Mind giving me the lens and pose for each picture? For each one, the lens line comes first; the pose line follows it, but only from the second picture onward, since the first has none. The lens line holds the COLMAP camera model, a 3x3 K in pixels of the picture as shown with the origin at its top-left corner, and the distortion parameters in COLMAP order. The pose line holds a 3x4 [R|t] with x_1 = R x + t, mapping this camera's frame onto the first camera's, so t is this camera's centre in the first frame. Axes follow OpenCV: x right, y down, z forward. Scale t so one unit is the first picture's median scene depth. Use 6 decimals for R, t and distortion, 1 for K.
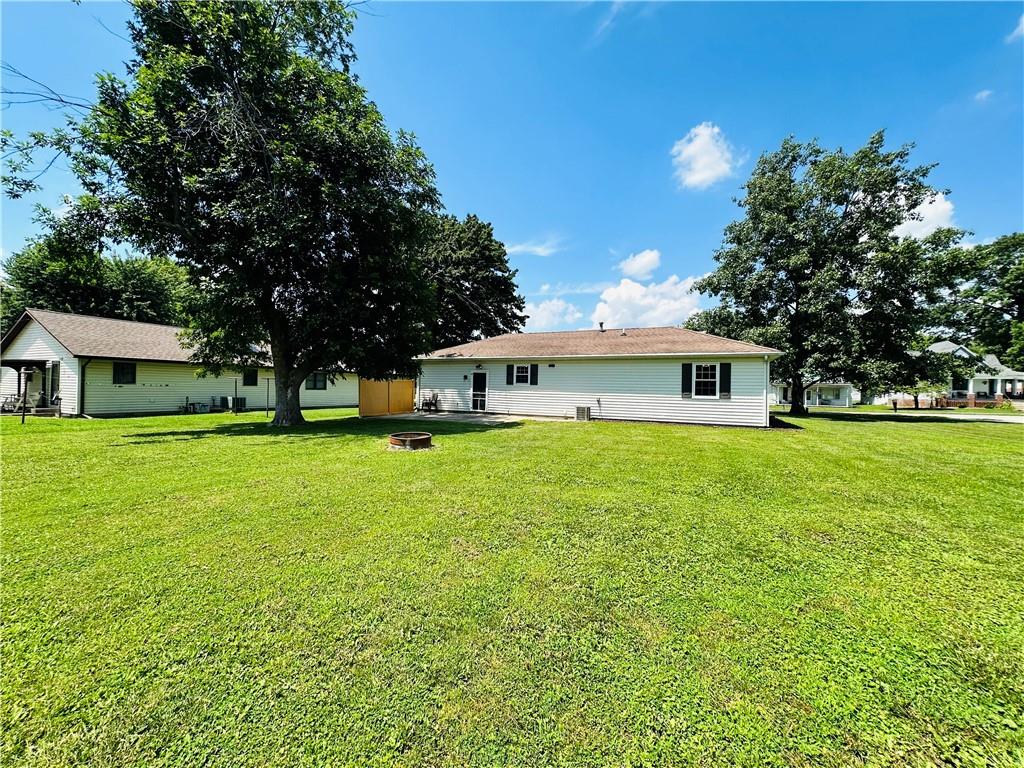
lens RADIAL K [[407.8, 0, 511.0], [0, 407.8, 385.4], [0, 0, 1]] dist [-0.001402, 0.000040]
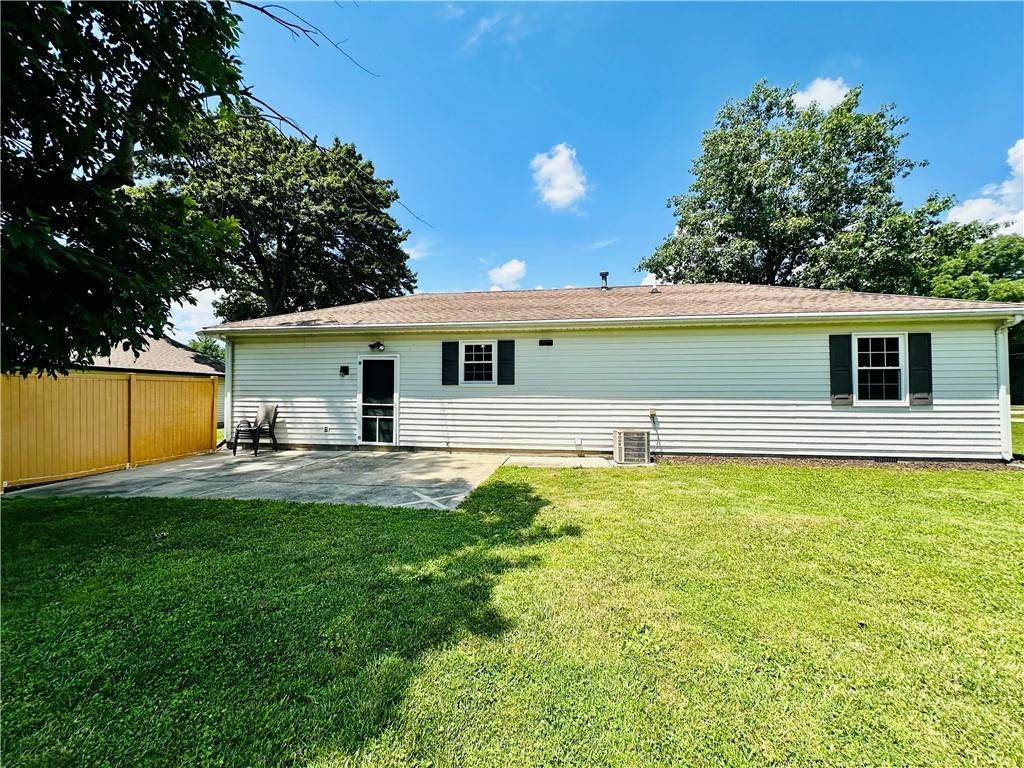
lens RADIAL K [[407.8, 0, 511.0], [0, 407.8, 385.4], [0, 0, 1]] dist [-0.001402, 0.000040]
pose [[0.952532, -0.012013, 0.304201, -0.075160], [0.015782, 0.999826, -0.009935, 0.004267], [-0.304029, 0.014265, 0.952556, 0.524808]]
